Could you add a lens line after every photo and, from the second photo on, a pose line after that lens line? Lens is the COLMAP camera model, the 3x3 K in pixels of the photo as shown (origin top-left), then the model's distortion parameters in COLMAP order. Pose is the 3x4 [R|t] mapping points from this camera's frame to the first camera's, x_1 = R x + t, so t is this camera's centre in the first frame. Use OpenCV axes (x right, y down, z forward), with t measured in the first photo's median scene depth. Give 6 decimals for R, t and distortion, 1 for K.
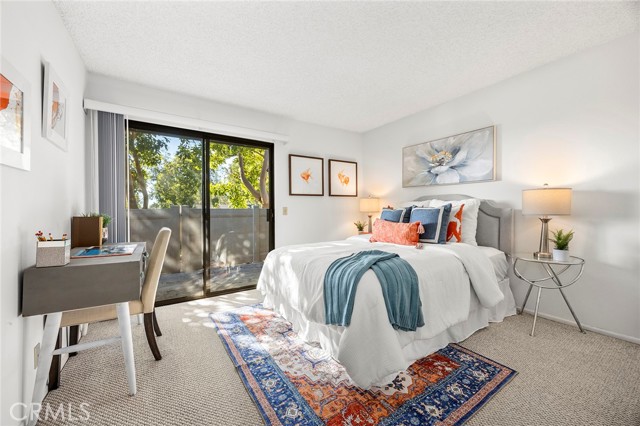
lens RADIAL K [[247.5, 0, 321.1], [0, 247.5, 211.2], [0, 0, 1]] dist [-0.003674, -0.000522]
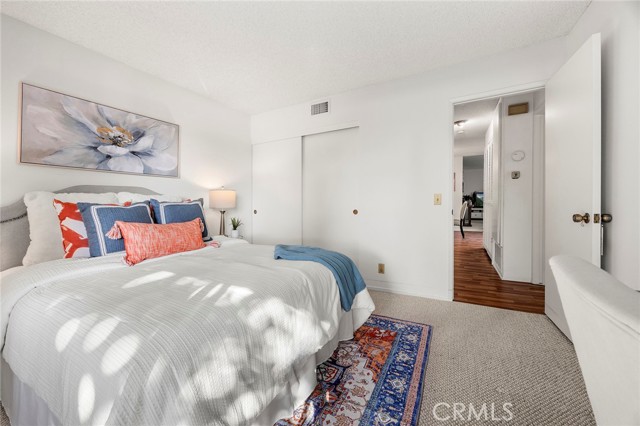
lens RADIAL K [[247.5, 0, 321.2], [0, 247.5, 211.1], [0, 0, 1]] dist [-0.003674, -0.000522]
pose [[-0.467018, -0.013606, 0.884143, -0.466898], [0.032124, 0.998961, 0.032341, 0.003148], [-0.883664, 0.043506, -0.466095, 0.874594]]
